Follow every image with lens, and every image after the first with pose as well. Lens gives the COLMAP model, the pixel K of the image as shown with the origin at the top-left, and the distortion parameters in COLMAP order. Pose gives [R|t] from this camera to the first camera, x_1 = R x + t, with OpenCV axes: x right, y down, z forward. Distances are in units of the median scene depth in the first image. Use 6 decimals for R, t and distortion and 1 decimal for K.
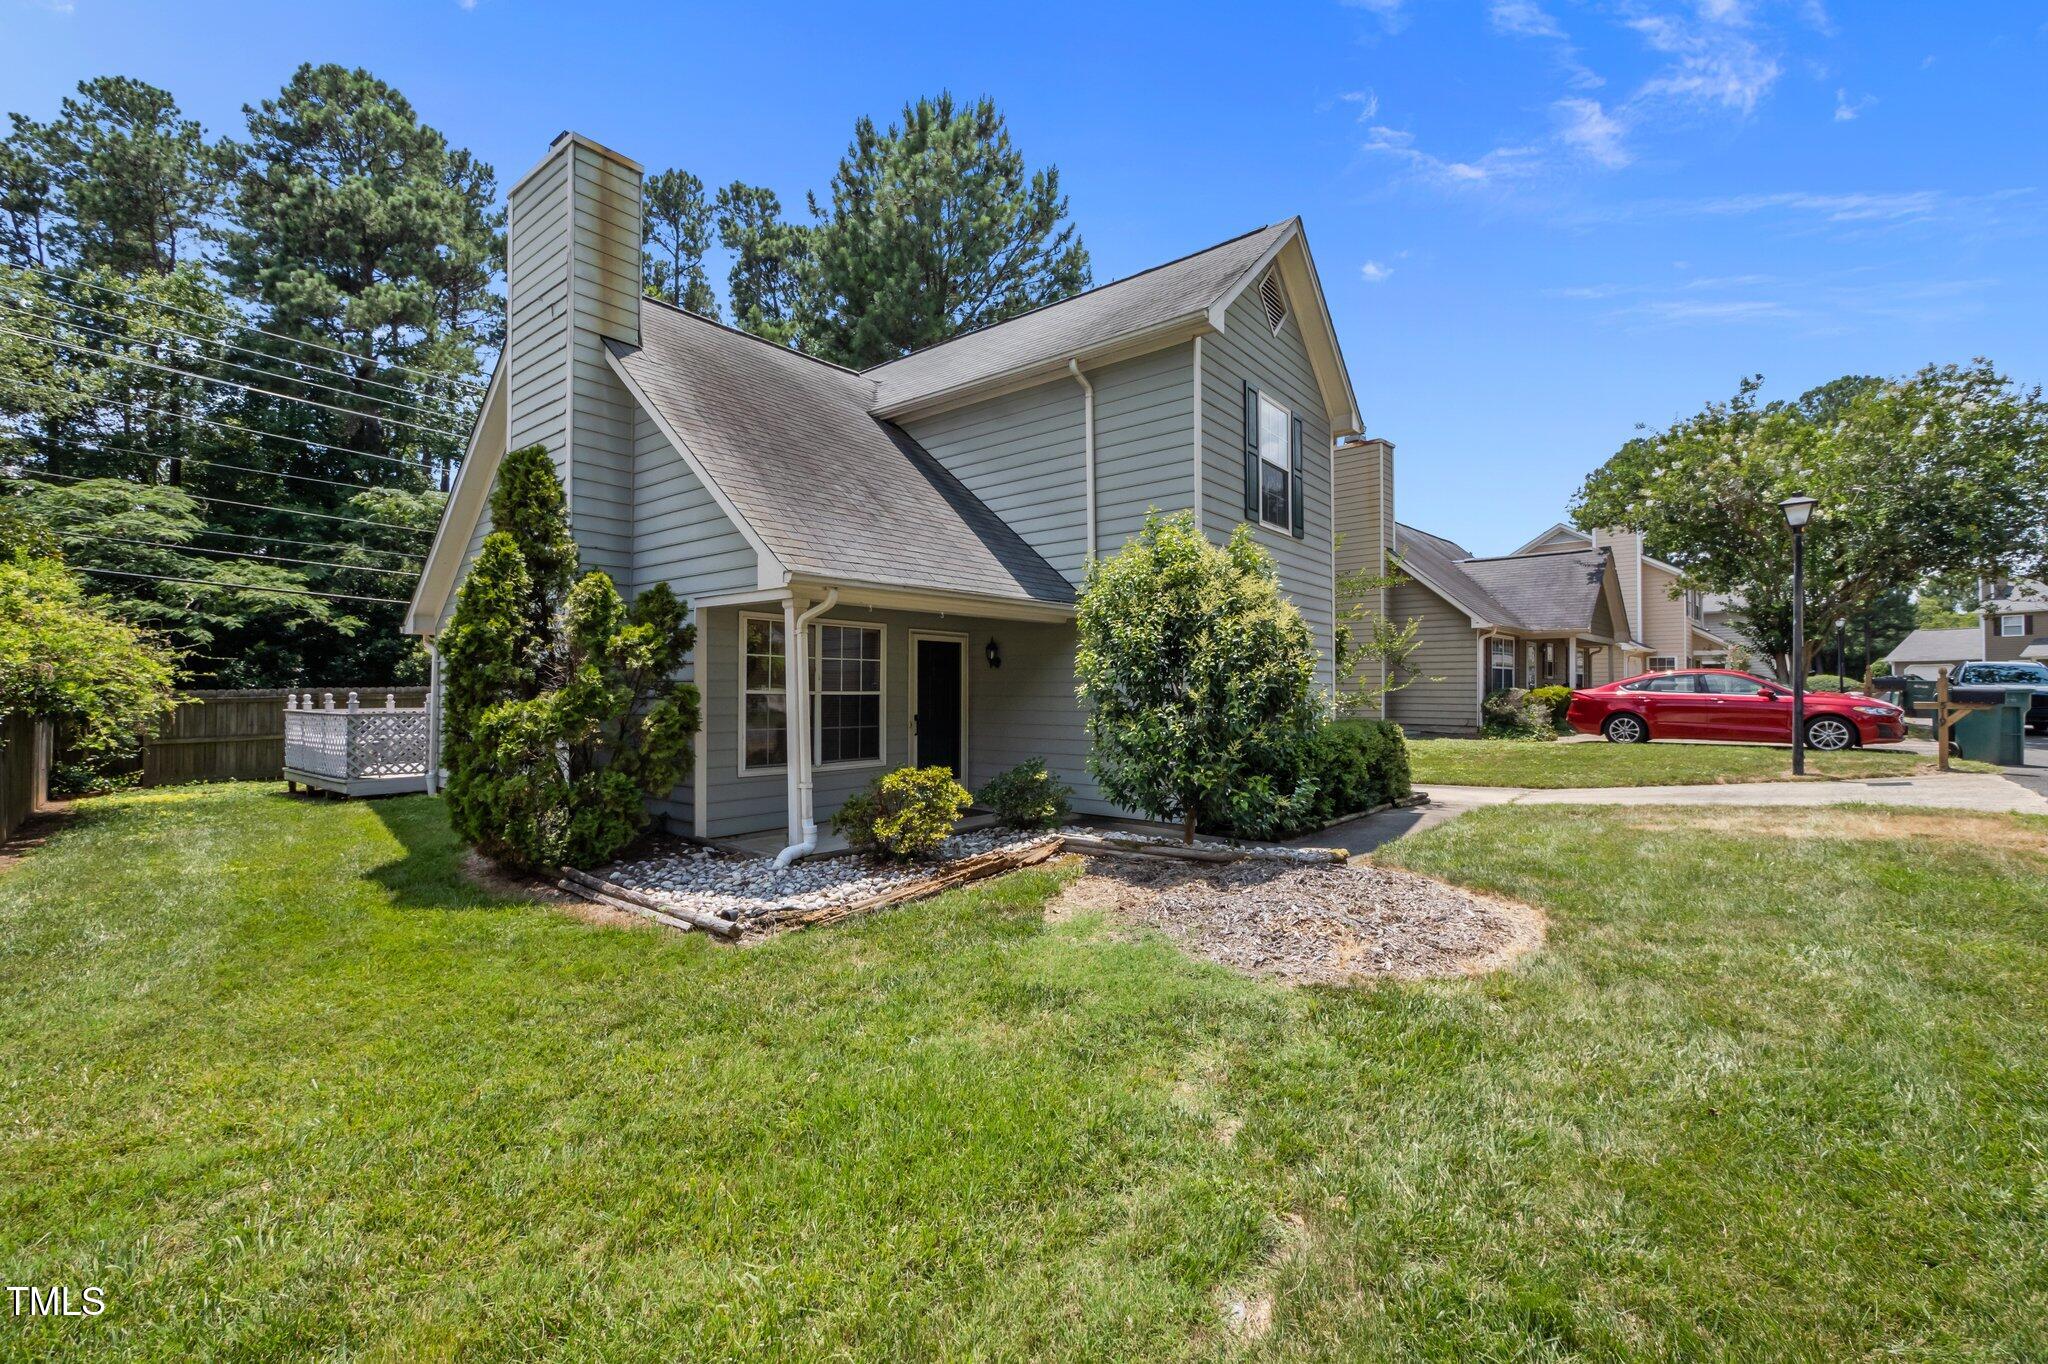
lens RADIAL K [[849.5, 0, 1033.3], [0, 849.5, 676.5], [0, 0, 1]] dist [-0.013840, 0.000748]
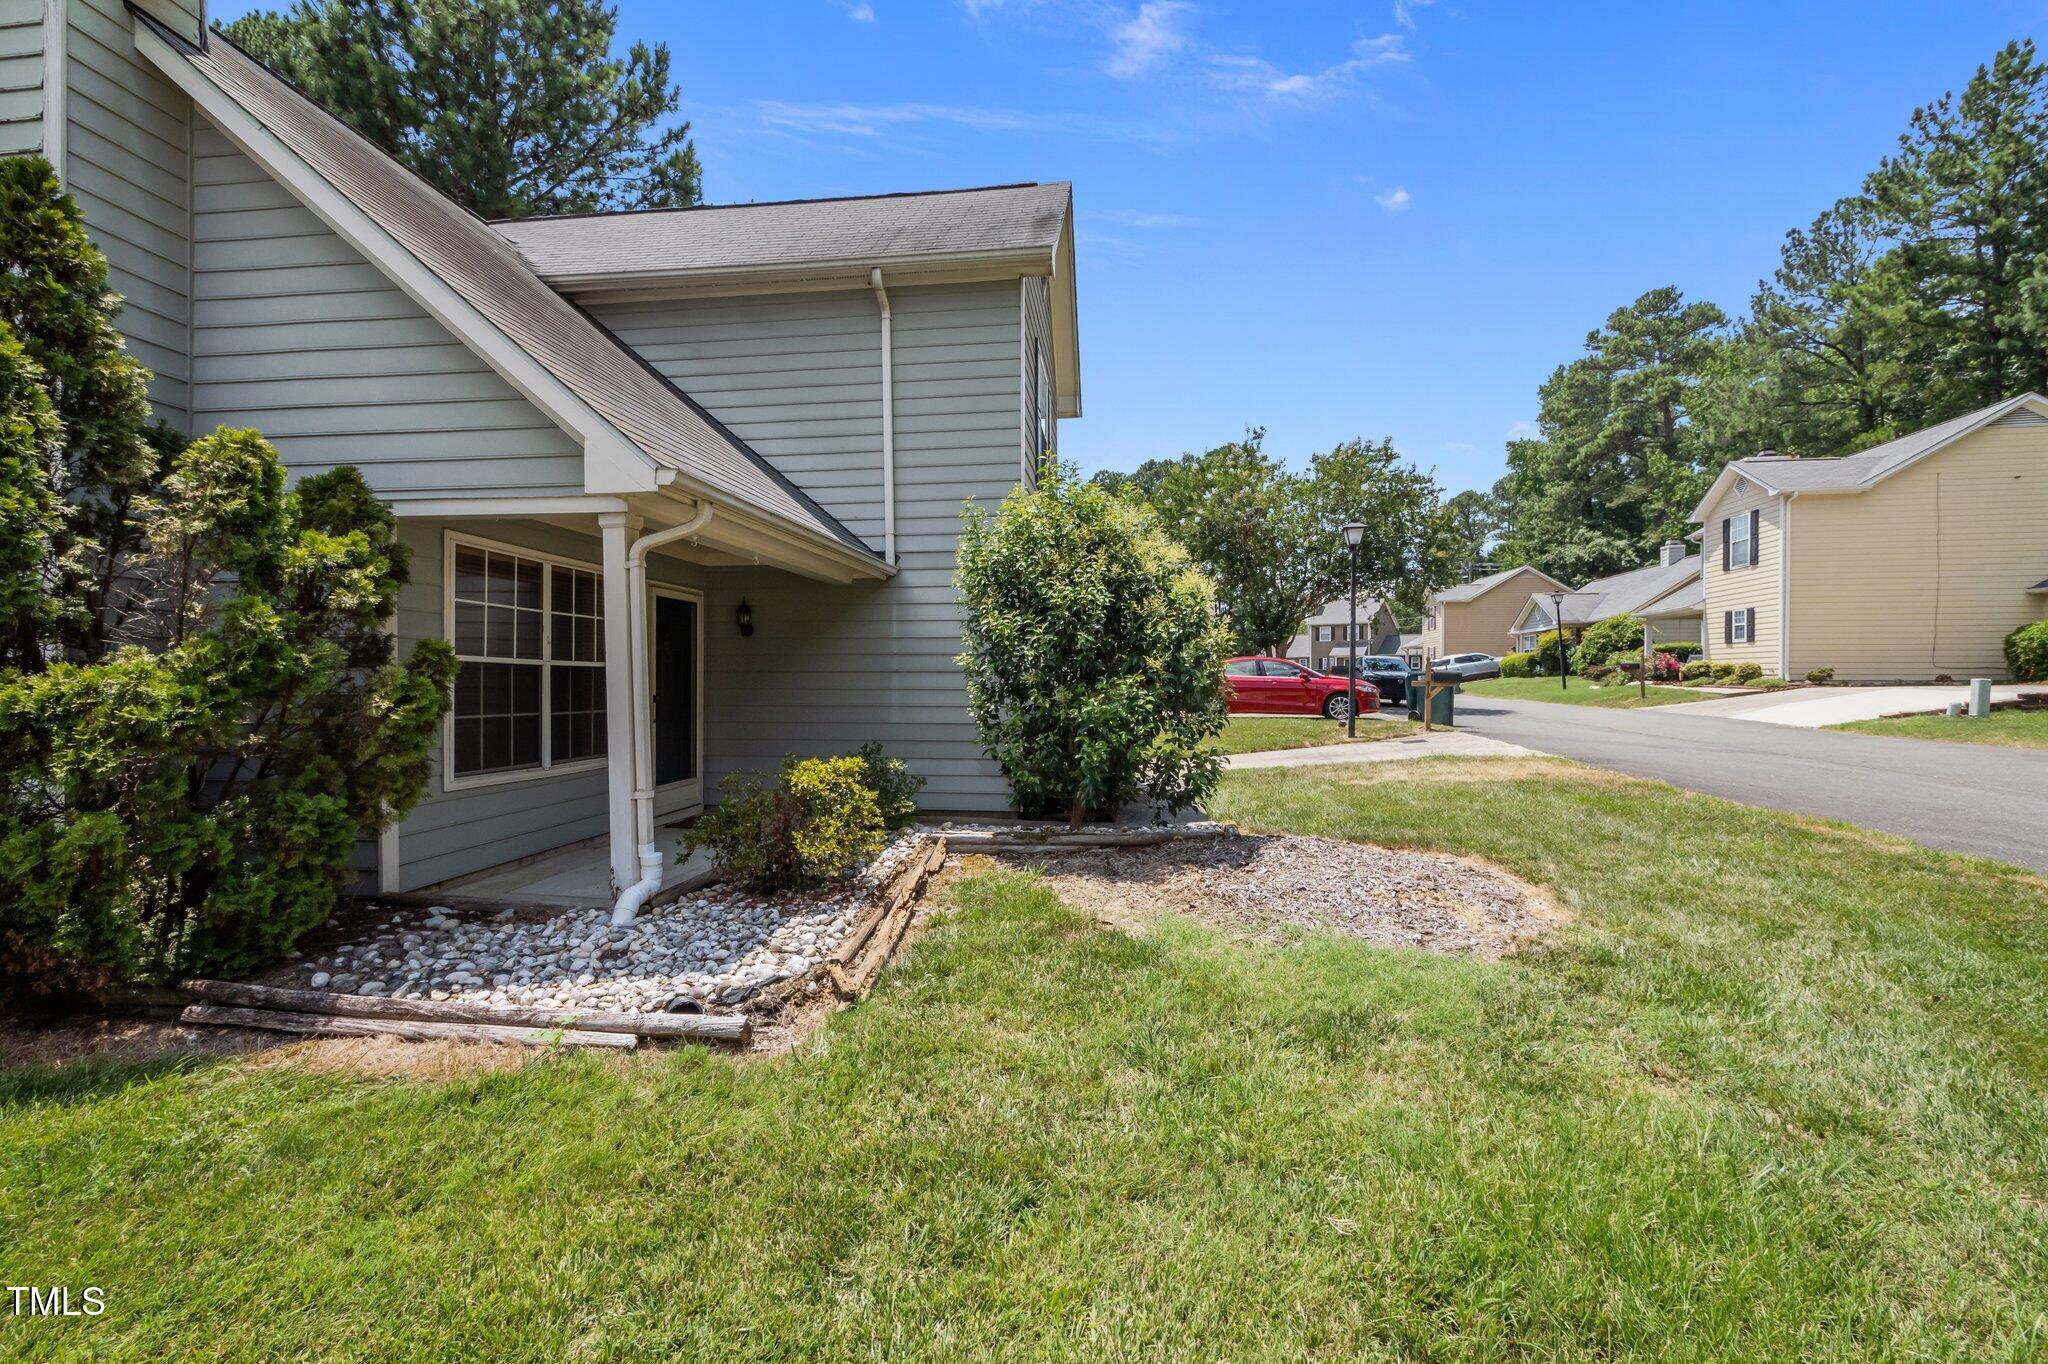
lens RADIAL K [[849.5, 0, 1021.7], [0, 849.5, 688.9], [0, 0, 1]] dist [-0.013840, 0.000748]
pose [[0.846720, -0.004164, 0.532022, -0.365183], [-0.011221, 0.999607, 0.025683, 0.023120], [-0.531920, -0.027716, 0.846341, 0.270154]]
